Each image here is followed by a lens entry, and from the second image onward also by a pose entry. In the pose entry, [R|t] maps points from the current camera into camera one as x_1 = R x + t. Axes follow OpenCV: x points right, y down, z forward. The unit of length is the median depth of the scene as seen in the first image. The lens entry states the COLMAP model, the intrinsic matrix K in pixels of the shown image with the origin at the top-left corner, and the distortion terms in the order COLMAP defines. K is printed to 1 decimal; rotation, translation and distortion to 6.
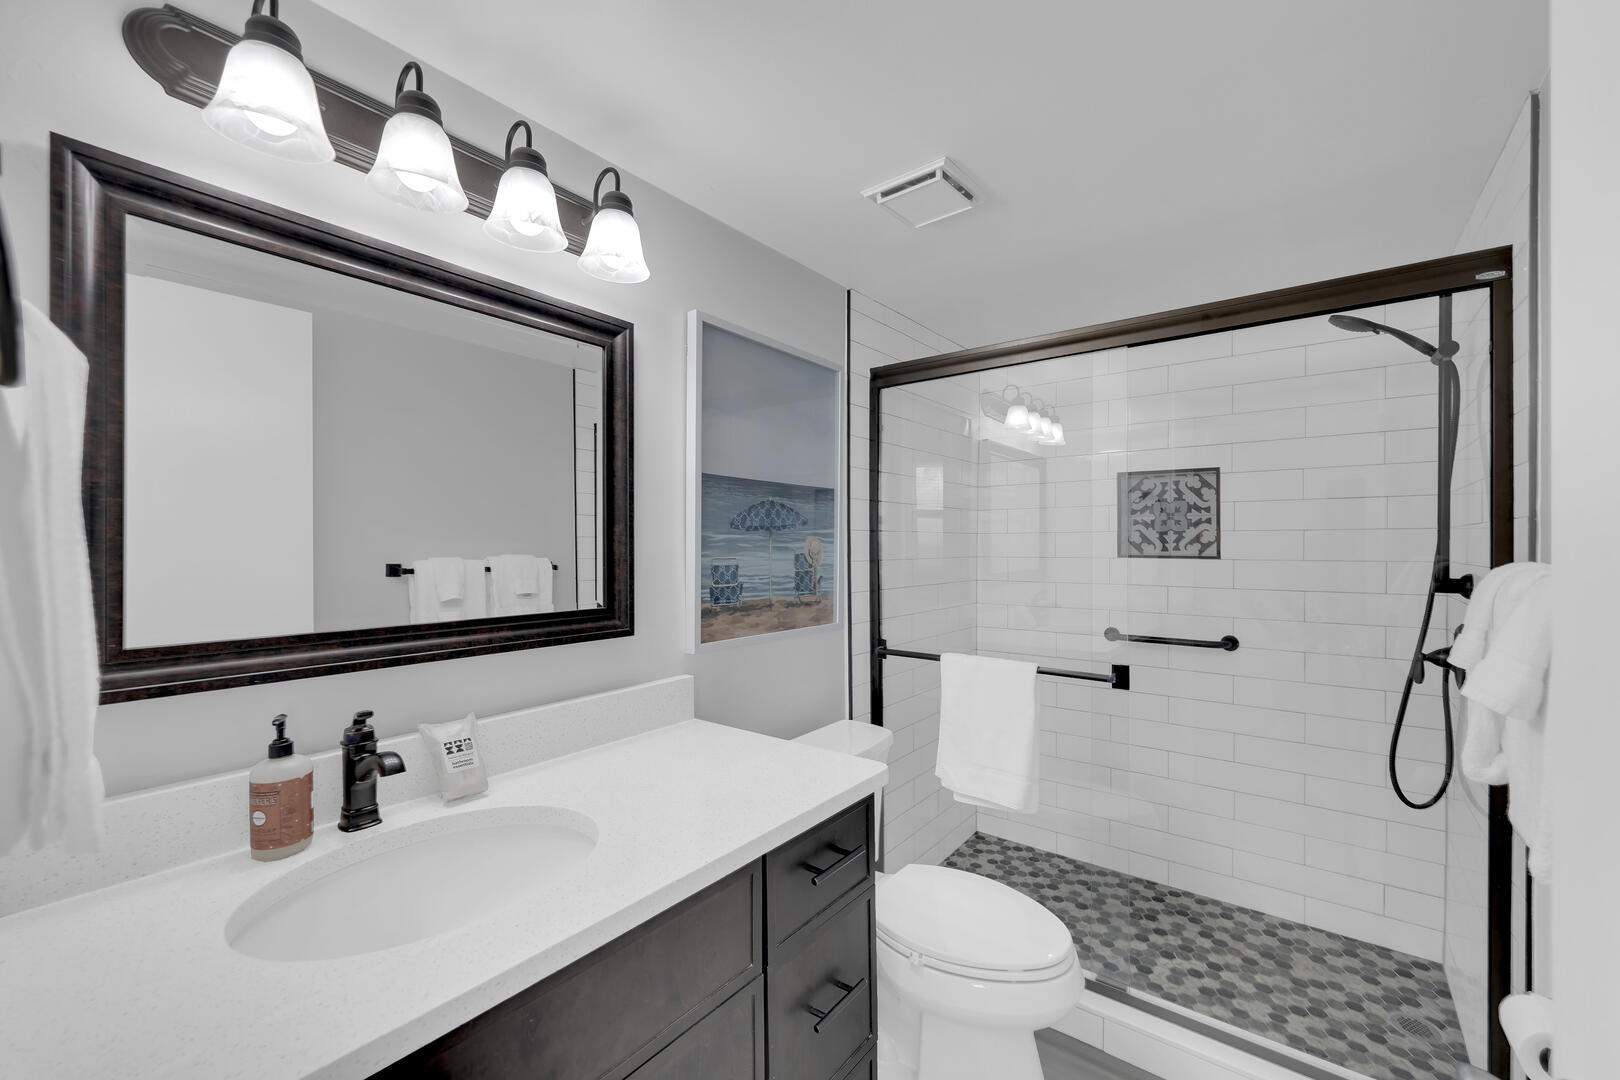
lens RADIAL K [[666.4, 0, 804.9], [0, 666.4, 543.3], [0, 0, 1]] dist [-0.001797, -0.000482]
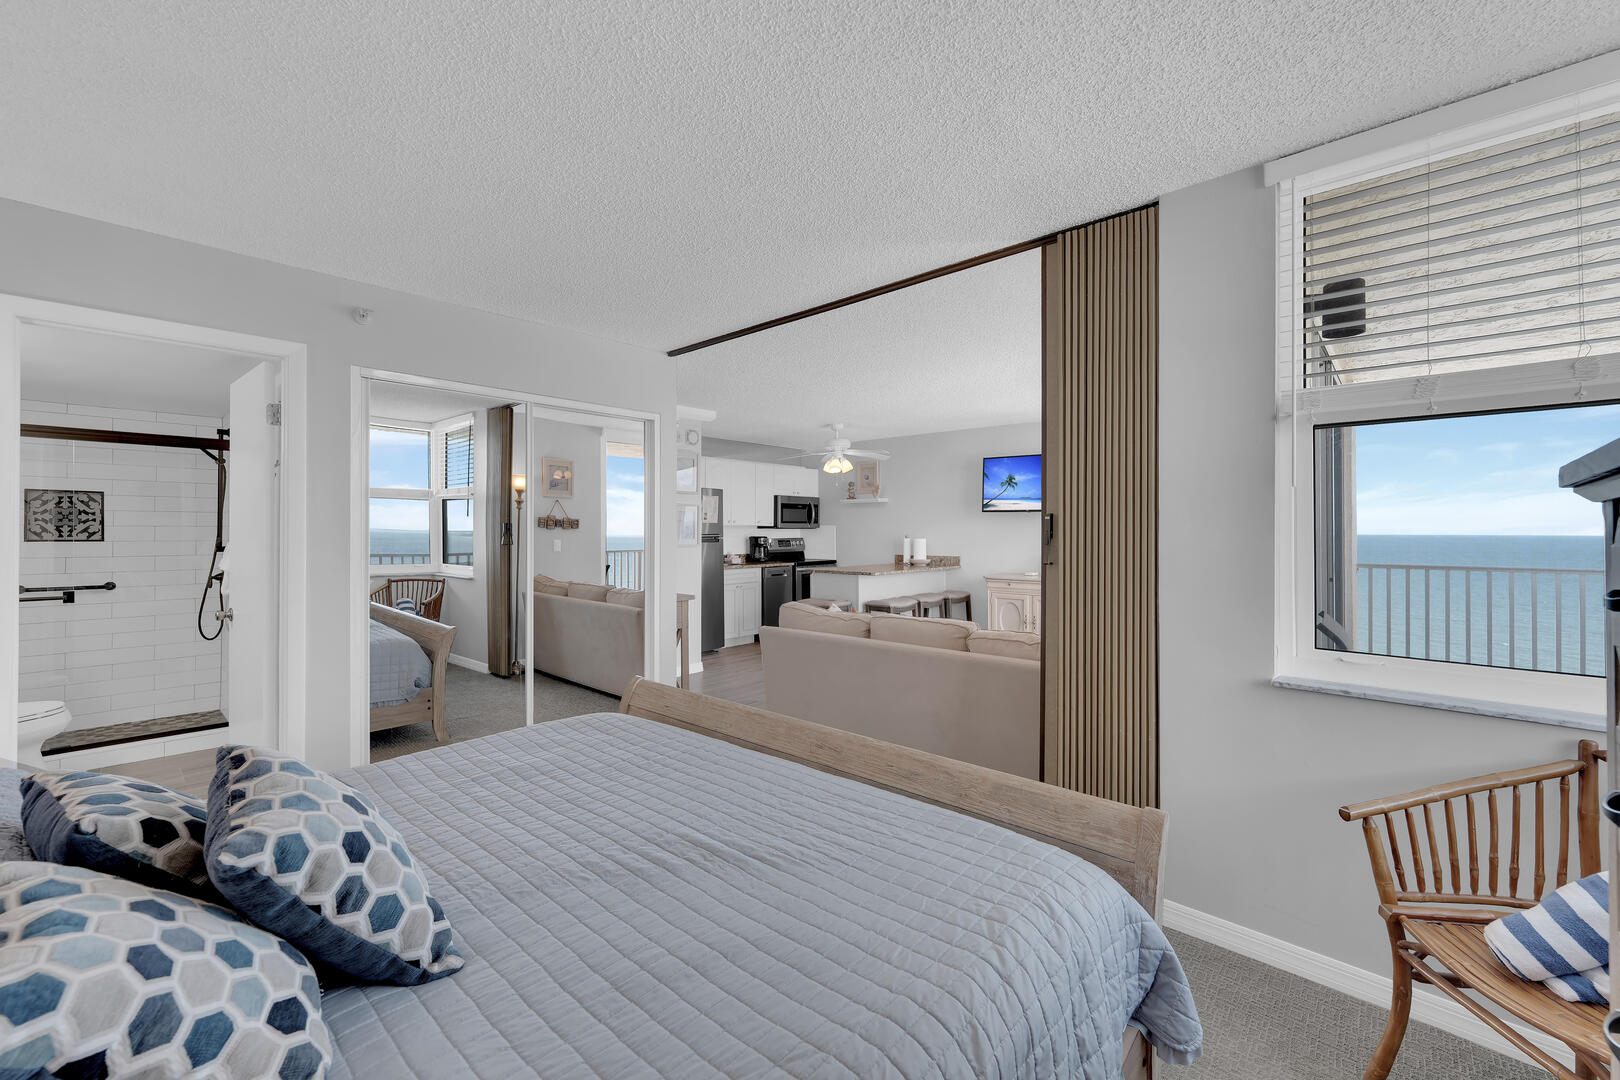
lens RADIAL K [[666.4, 0, 804.9], [0, 666.4, 543.3], [0, 0, 1]] dist [-0.001797, -0.000482]
pose [[0.093254, -0.012695, 0.995561, -0.980237], [-0.002489, 0.999913, 0.012984, 0.000768], [-0.995639, -0.003689, 0.093214, -1.054176]]
